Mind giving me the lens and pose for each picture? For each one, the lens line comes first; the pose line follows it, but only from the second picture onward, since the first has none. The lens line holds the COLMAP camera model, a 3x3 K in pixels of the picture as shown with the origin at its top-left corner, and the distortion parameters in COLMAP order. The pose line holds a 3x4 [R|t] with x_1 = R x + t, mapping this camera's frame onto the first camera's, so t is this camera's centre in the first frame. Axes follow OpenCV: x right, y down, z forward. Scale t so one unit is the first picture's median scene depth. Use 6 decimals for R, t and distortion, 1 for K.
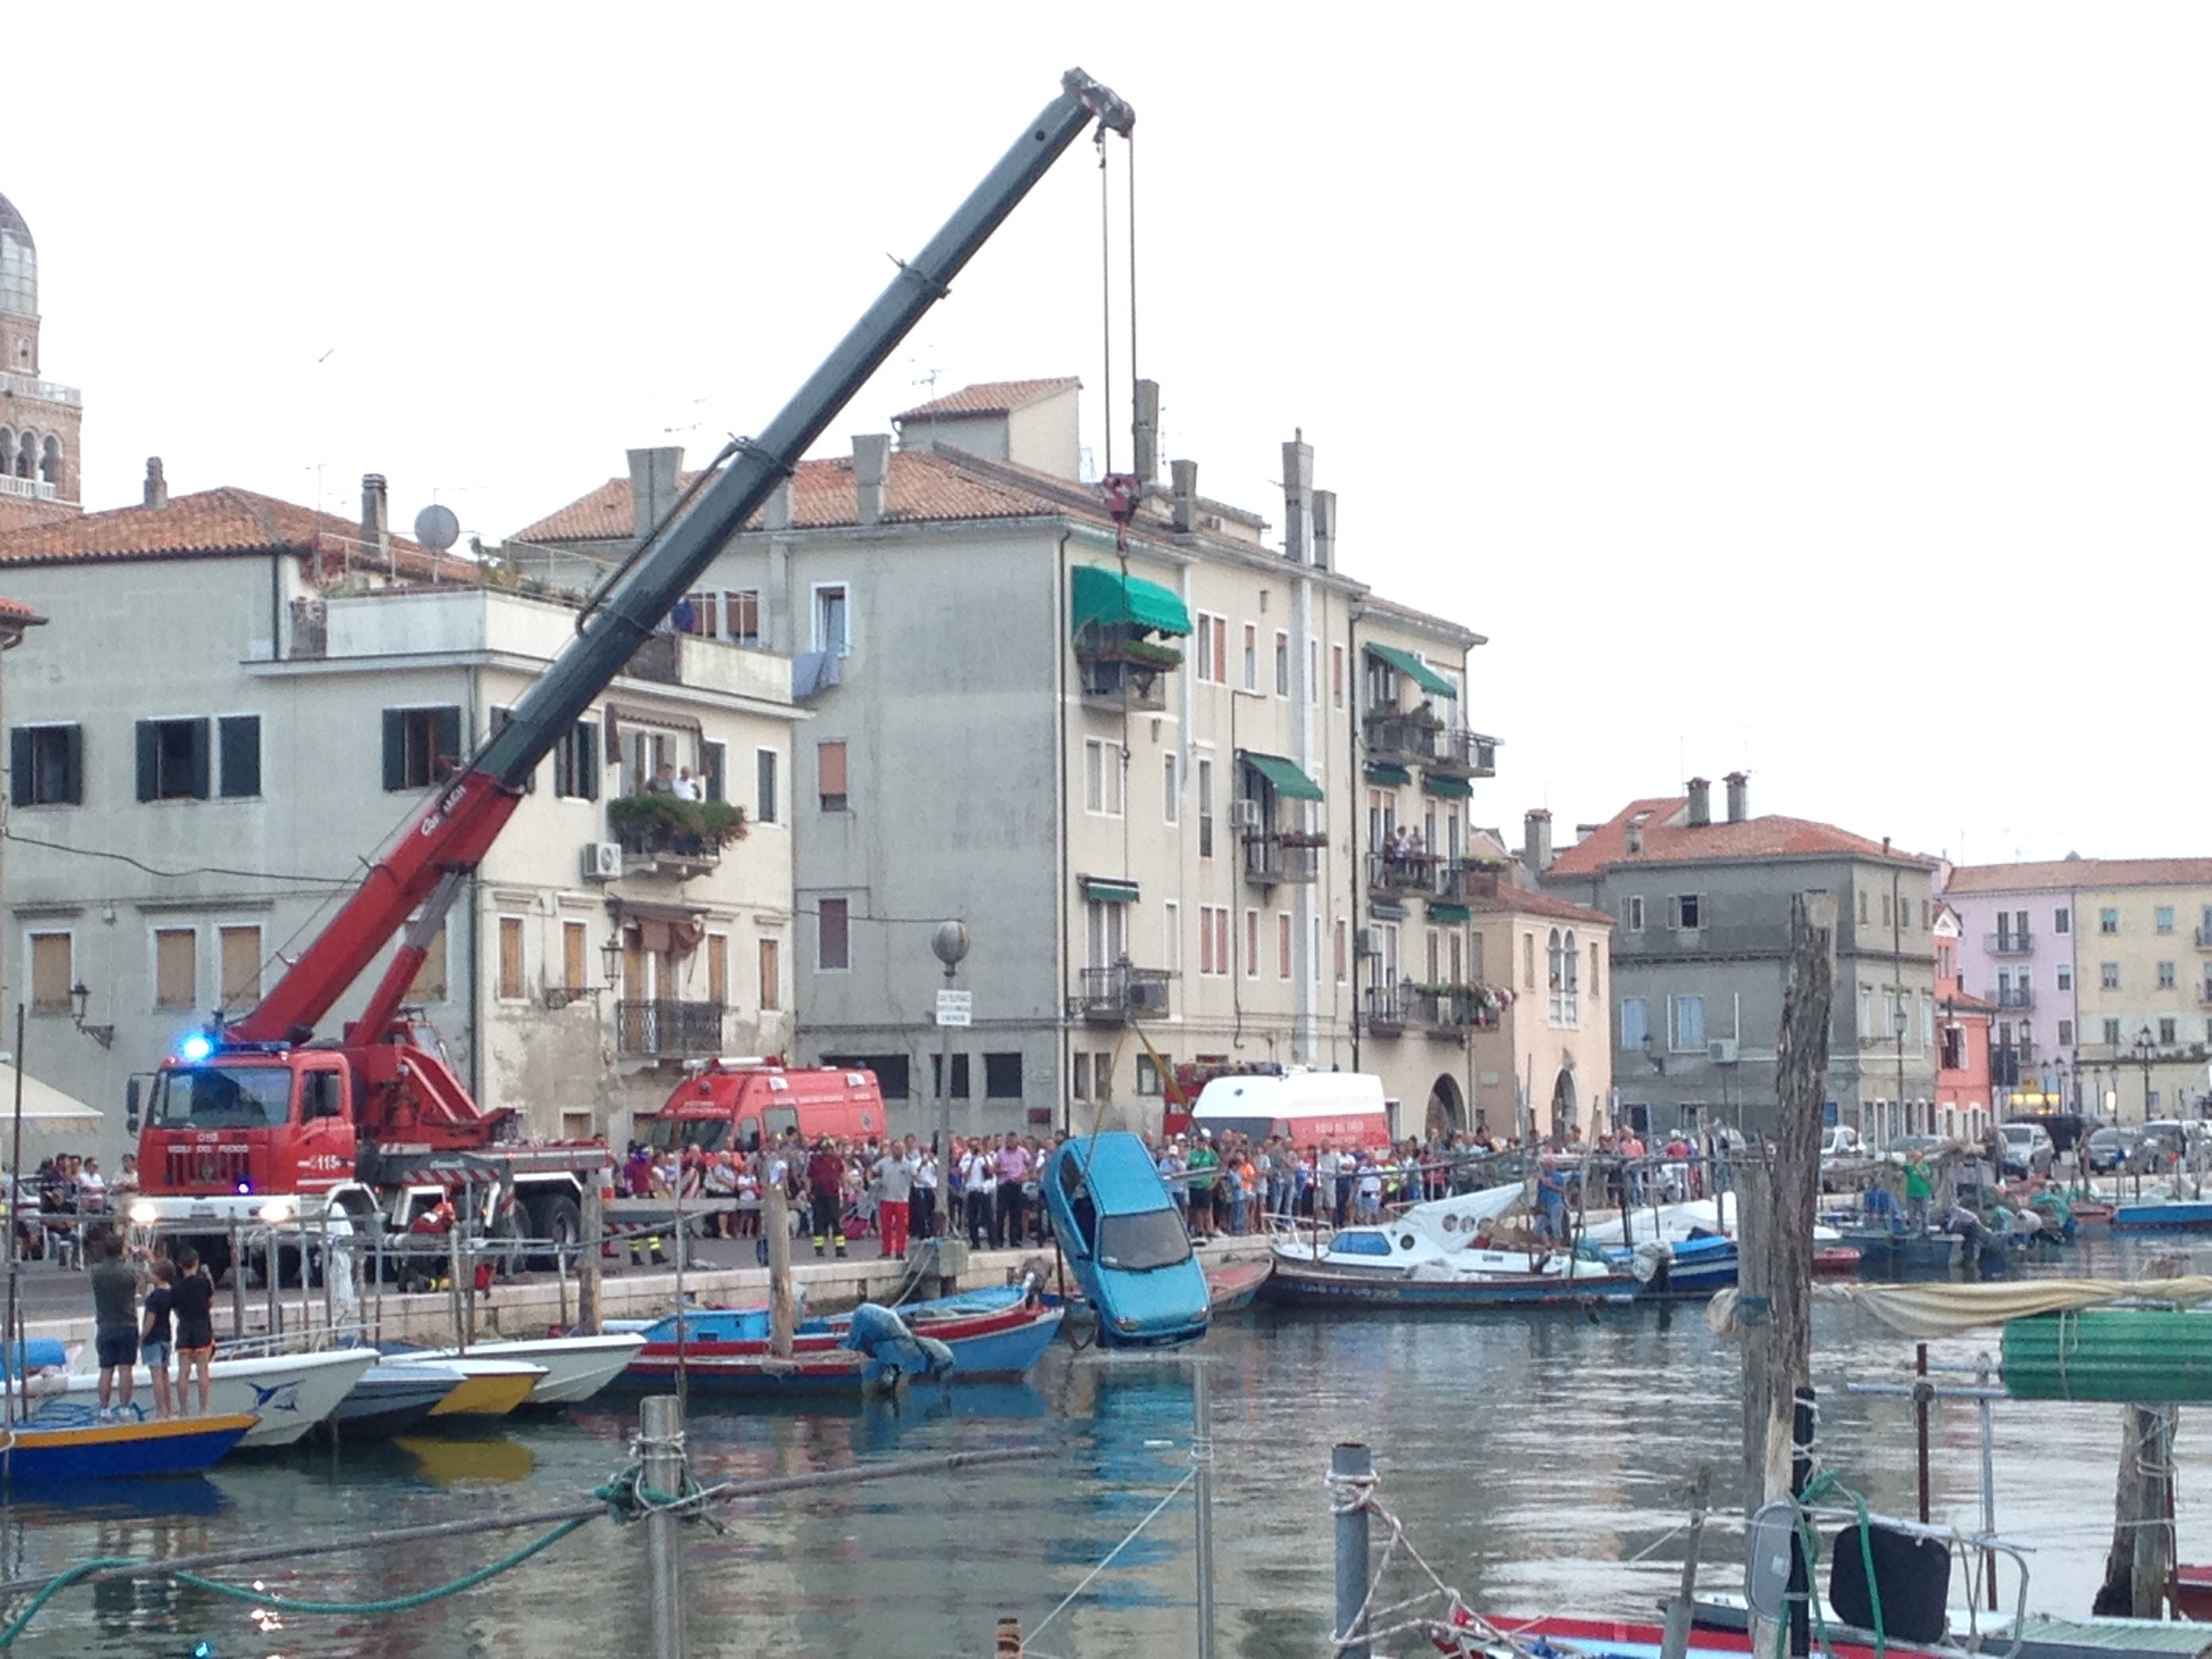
lens RADIAL K [[4807.5, 0, 1059.5], [0, 4807.5, 905.6], [0, 0, 1]] dist [0.208168, 0.000000]
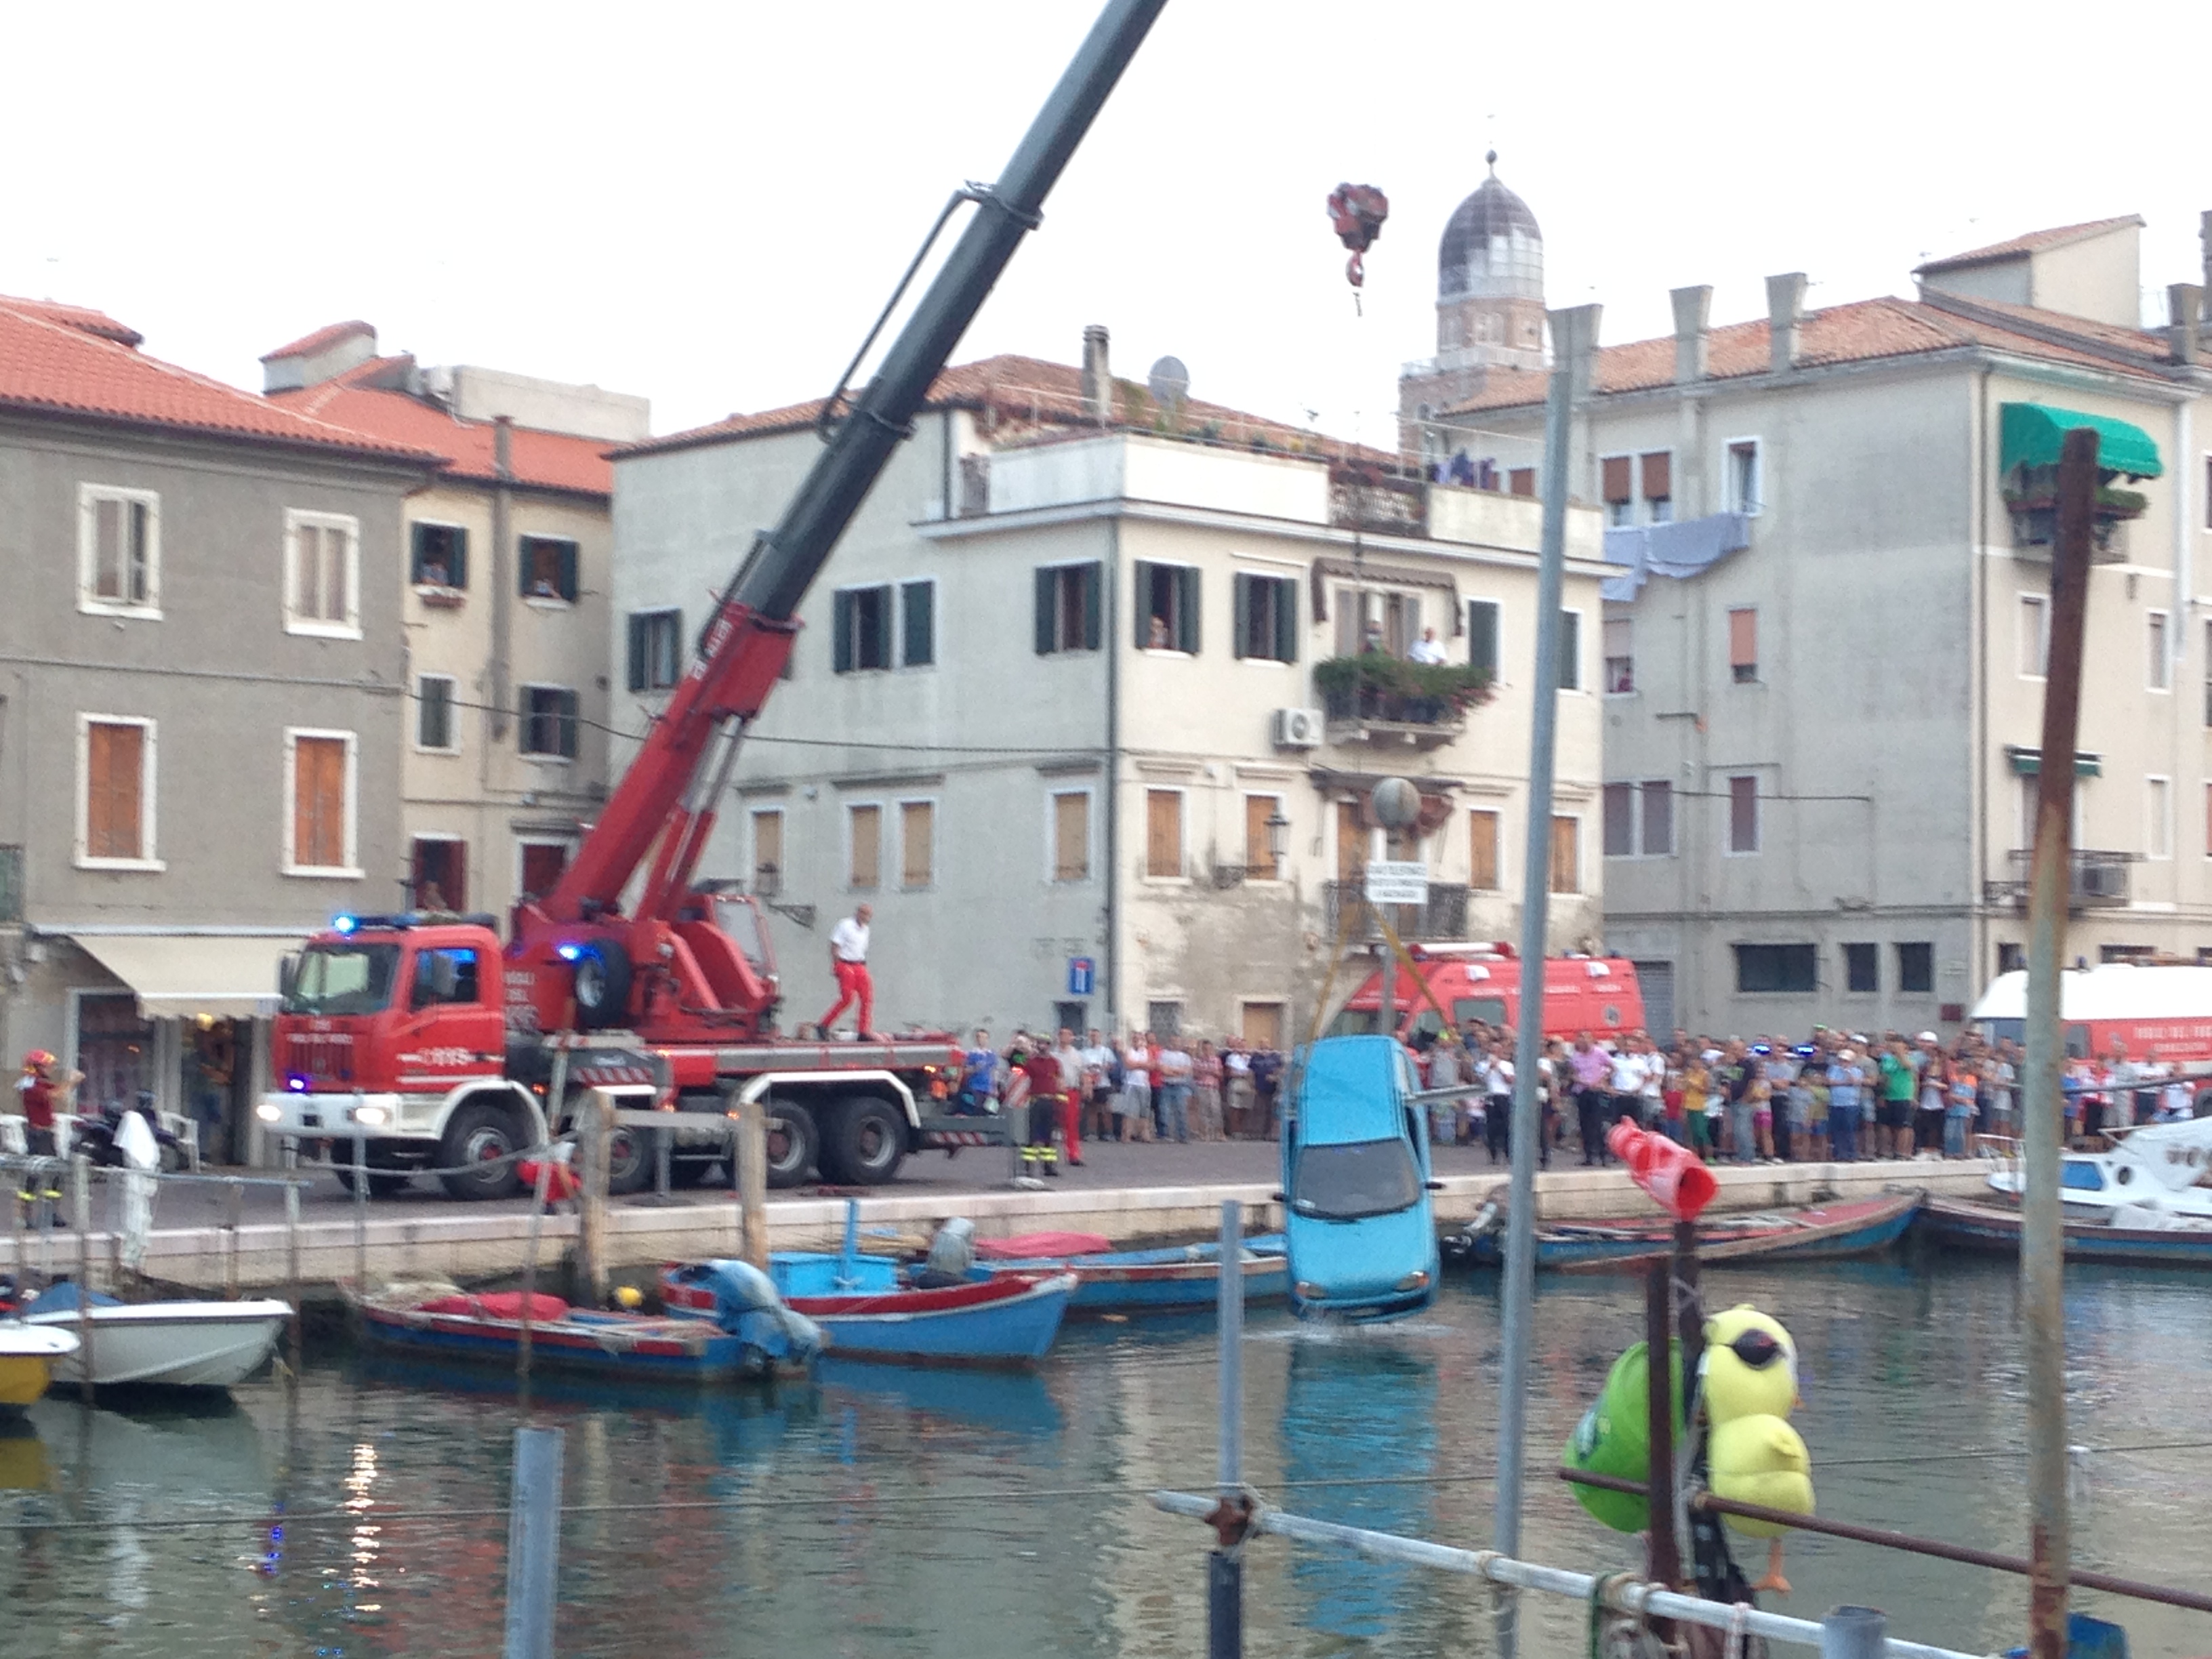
lens RADIAL K [[3923.6, 0, 1094.8], [0, 3923.6, 845.3], [0, 0, 1]] dist [0.193523, 0.000000]
pose [[0.918963, -0.003417, -0.394329, 0.166140], [0.005291, 0.999979, 0.003664, 0.010117], [0.394308, -0.005453, 0.918962, 0.295811]]
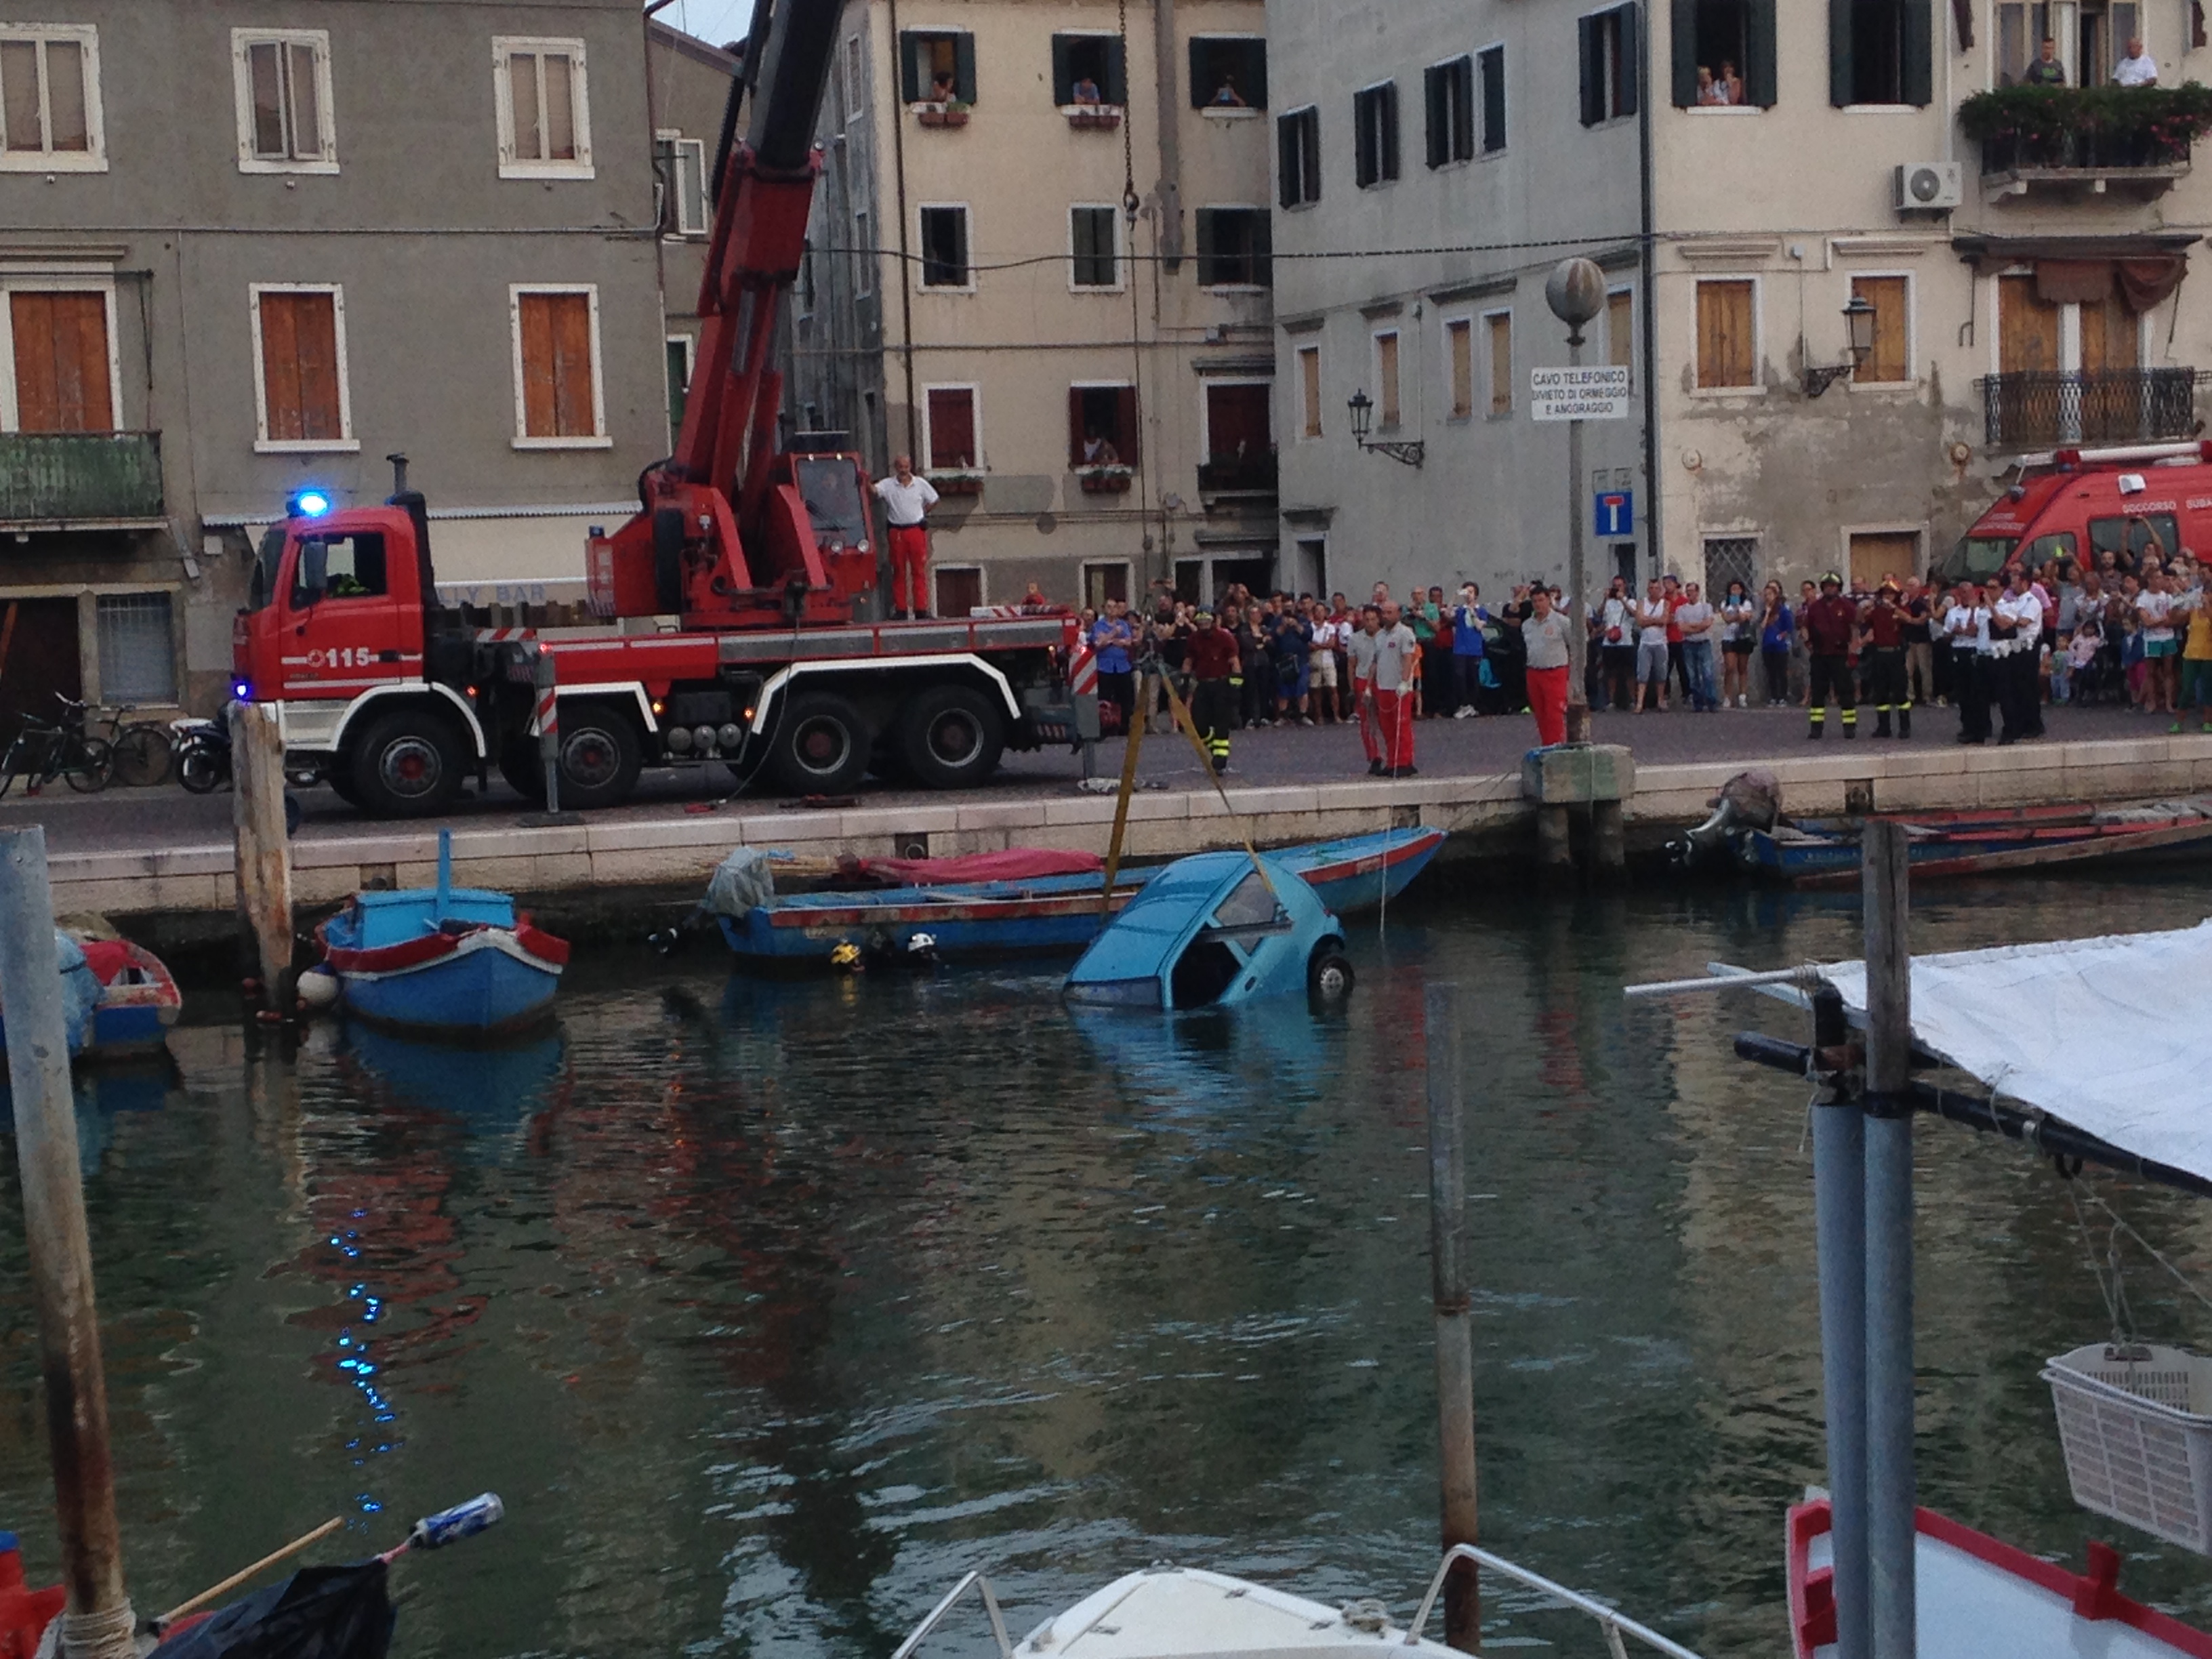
lens RADIAL K [[3923.6, 0, 1109.9], [0, 3923.6, 843.6], [0, 0, 1]] dist [0.193523, 0.000000]
pose [[0.663330, 0.038549, -0.747334, 0.282693], [0.063832, 0.992118, 0.107833, 0.016814], [0.745600, -0.119232, 0.655641, 0.496910]]
